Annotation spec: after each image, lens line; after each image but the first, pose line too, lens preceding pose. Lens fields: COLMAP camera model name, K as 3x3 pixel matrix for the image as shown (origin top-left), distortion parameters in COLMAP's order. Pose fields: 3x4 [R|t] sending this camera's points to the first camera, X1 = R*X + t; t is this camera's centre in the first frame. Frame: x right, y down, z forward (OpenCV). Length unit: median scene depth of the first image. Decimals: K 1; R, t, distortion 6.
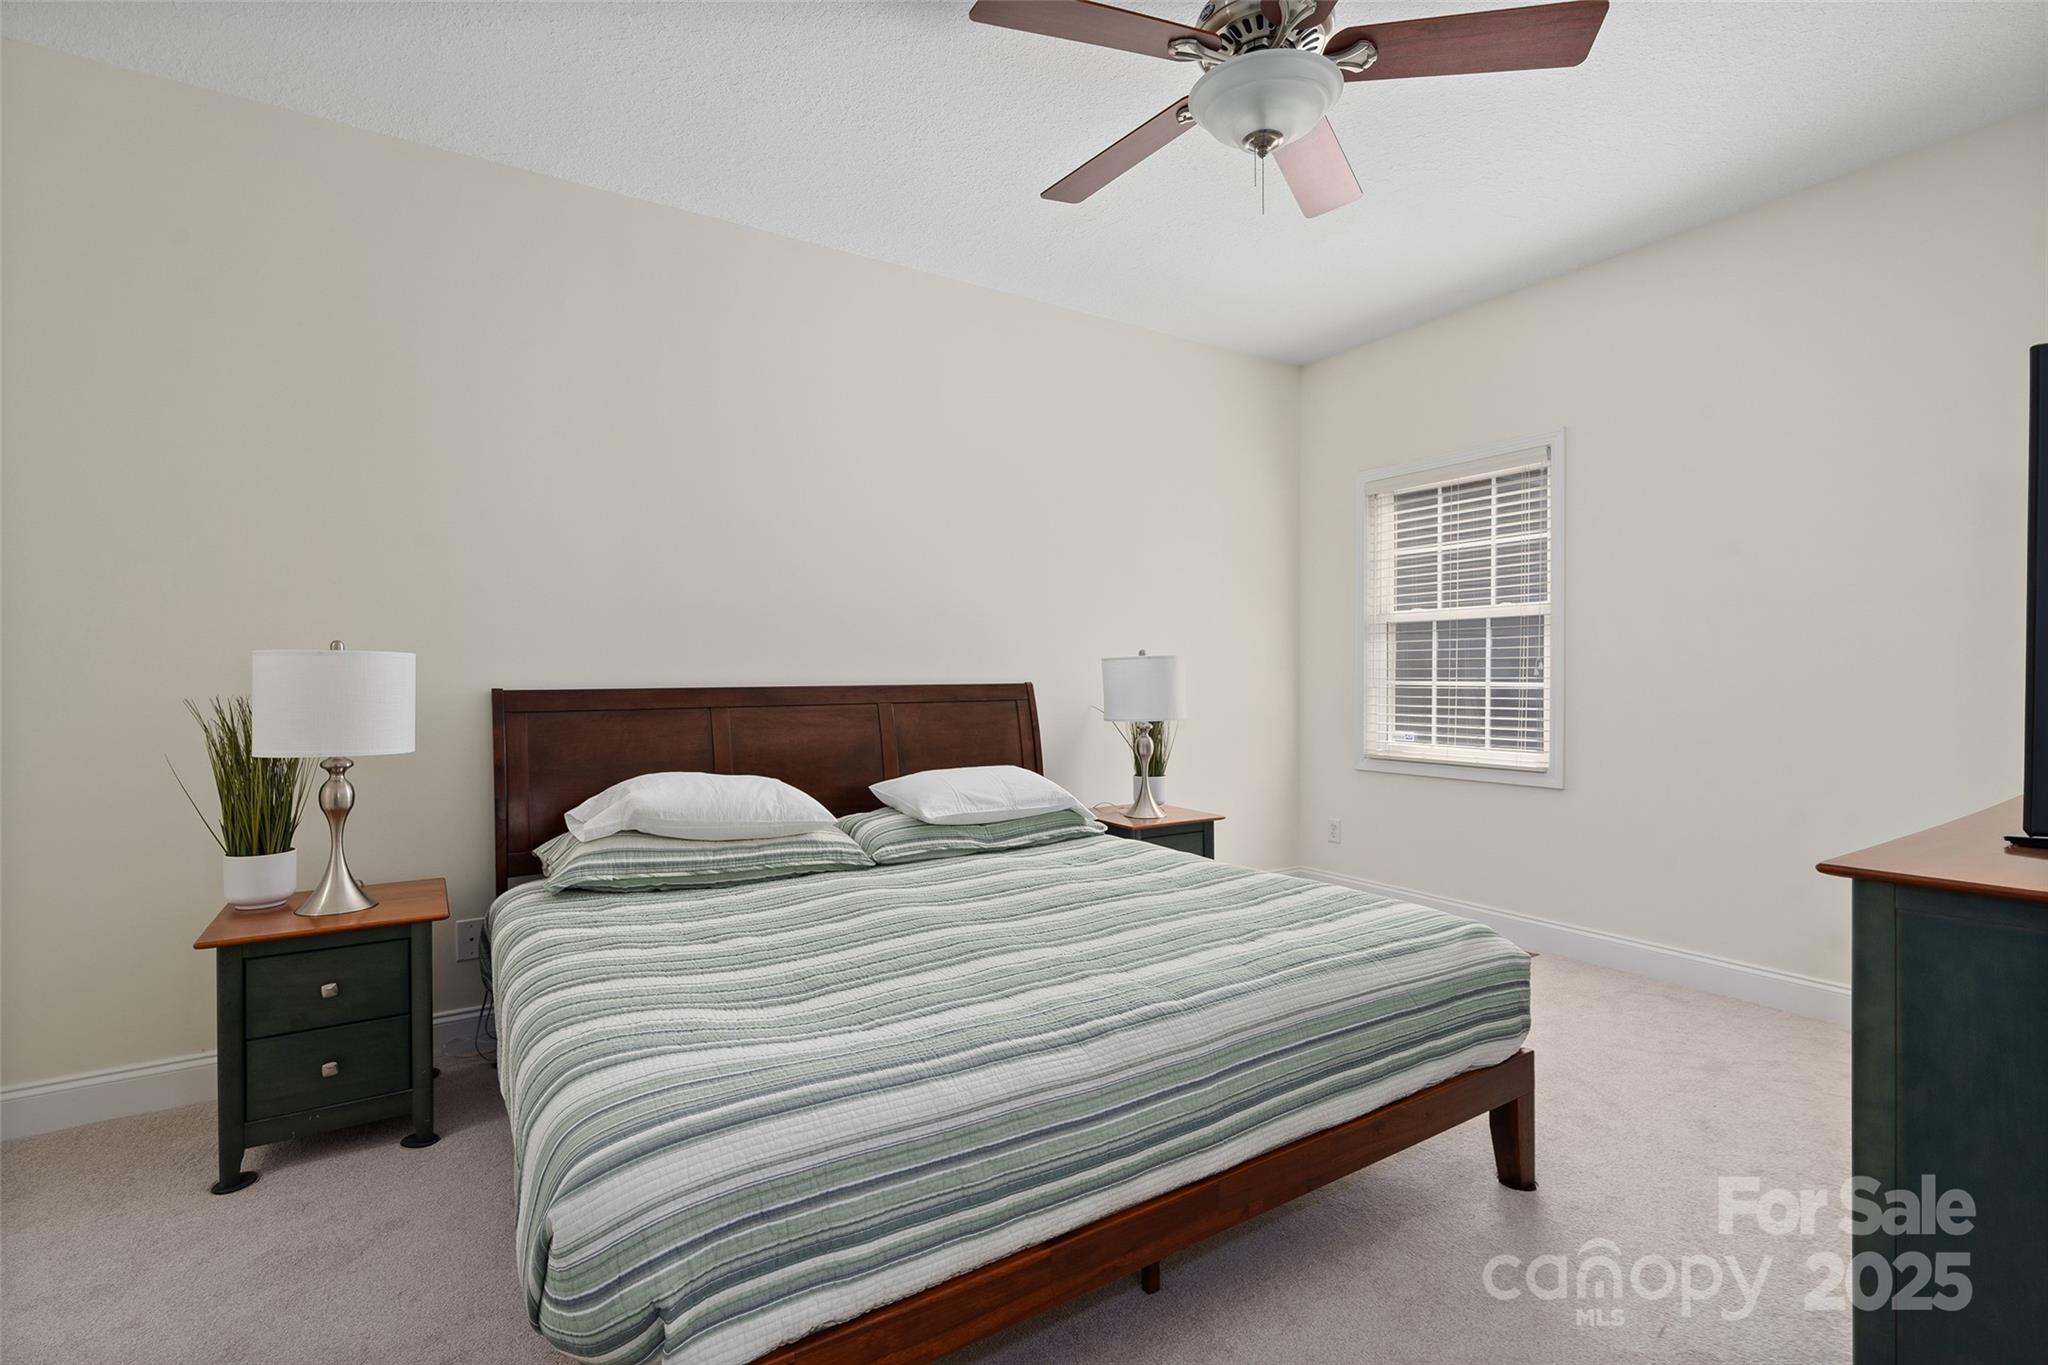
lens RADIAL K [[934.4, 0, 1024.0], [0, 934.4, 682.5], [0, 0, 1]] dist [-0.002612, 0.000463]
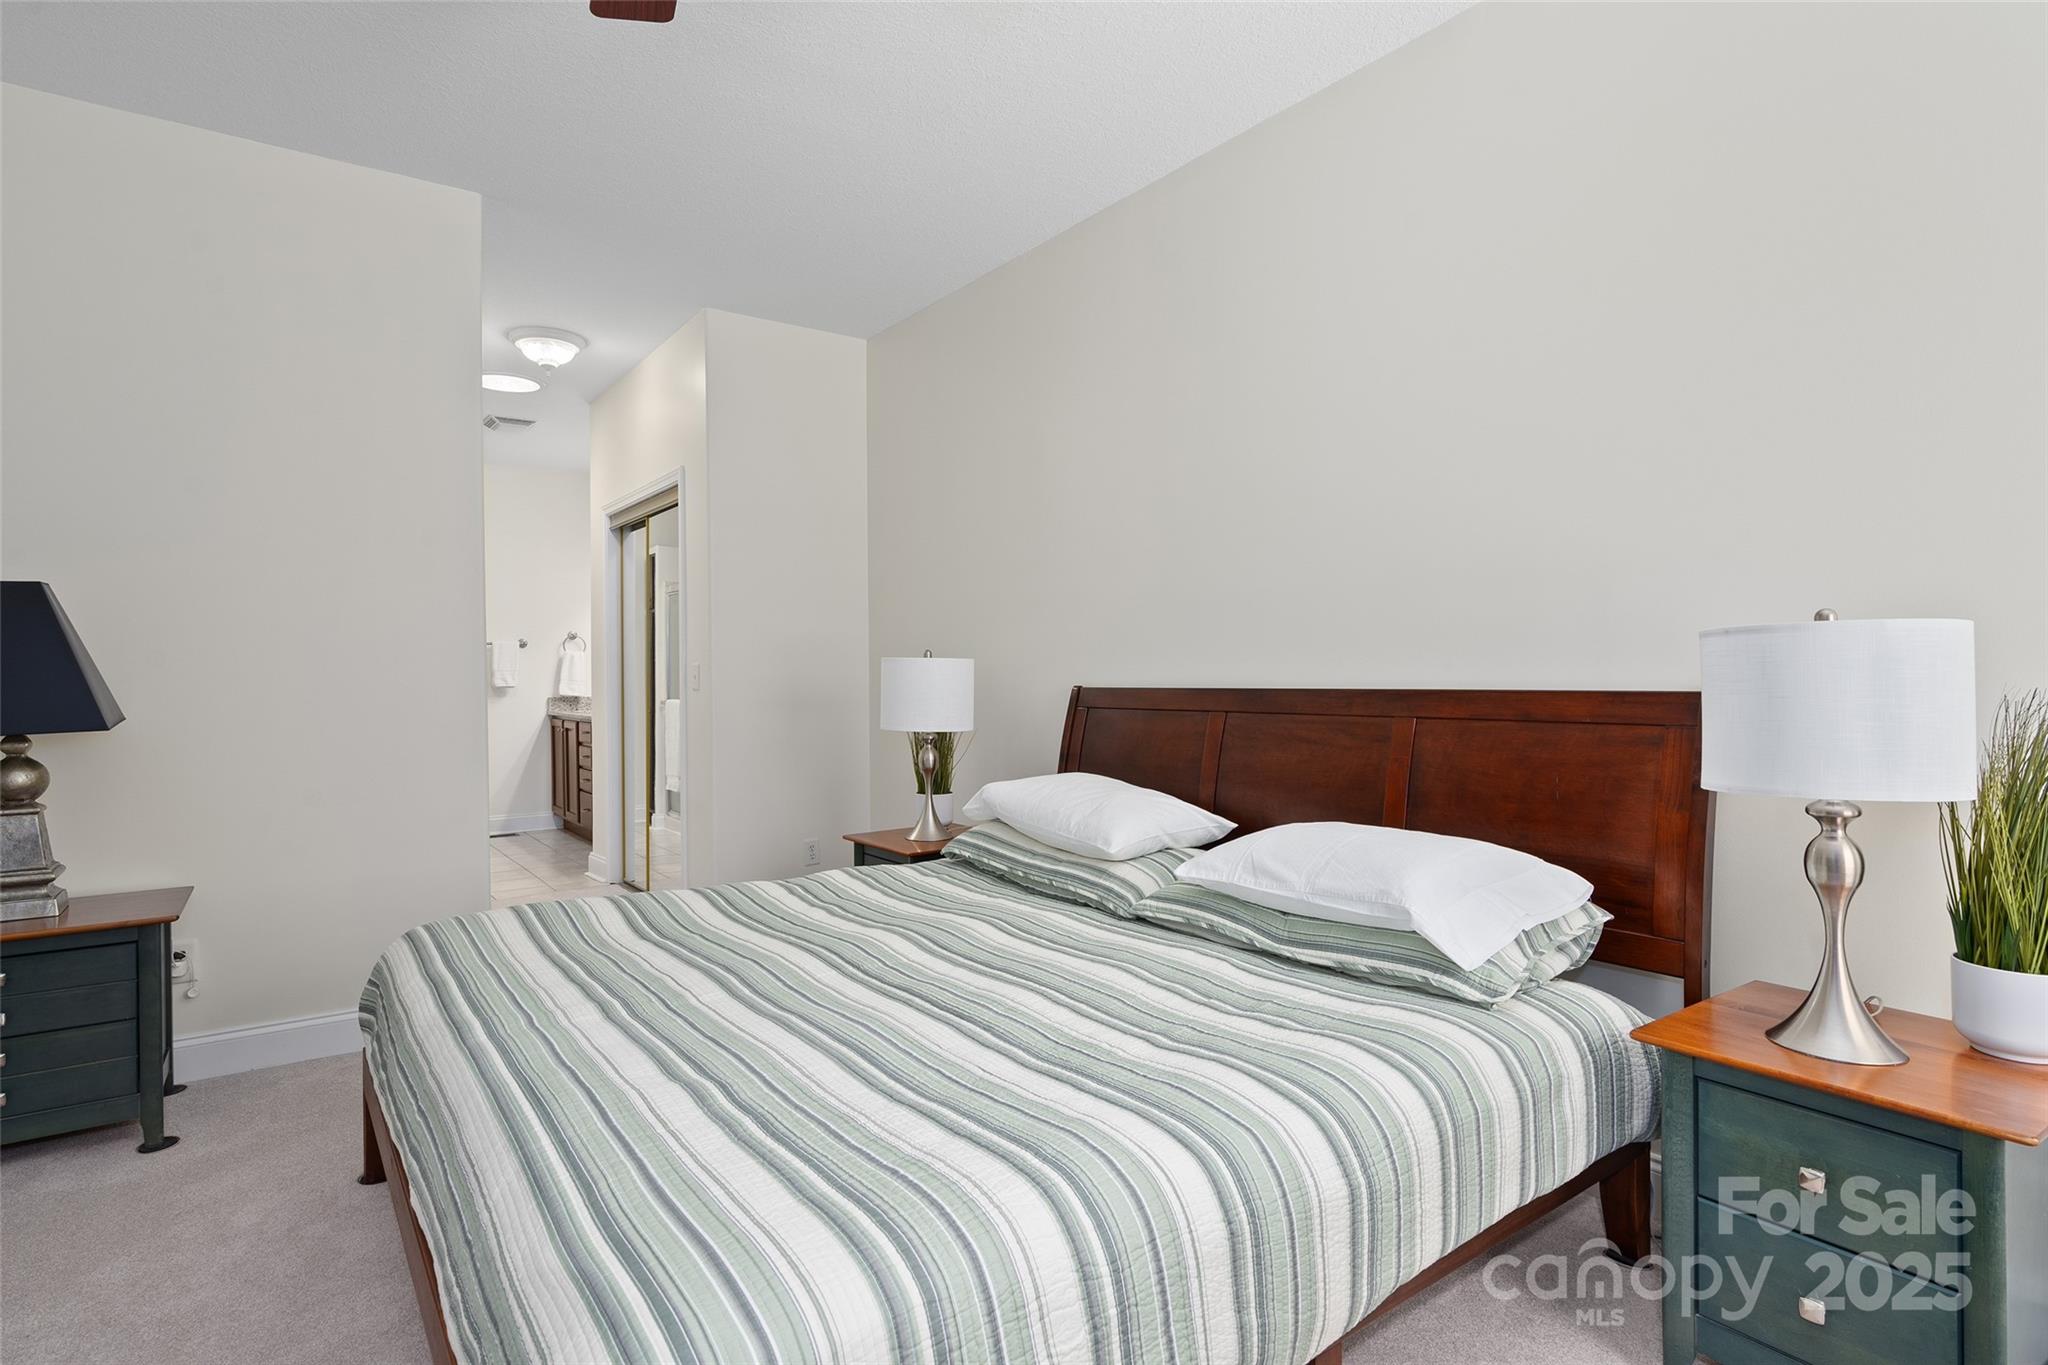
lens RADIAL K [[1048.0, 0, 1025.4], [0, 1048.0, 697.0], [0, 0, 1]] dist [0.000059, 0.001378]
pose [[0.046212, 0.023013, -0.998667, 0.638305], [-0.001388, 0.999735, 0.022973, -0.009511], [0.998931, 0.000325, 0.046231, 0.777447]]
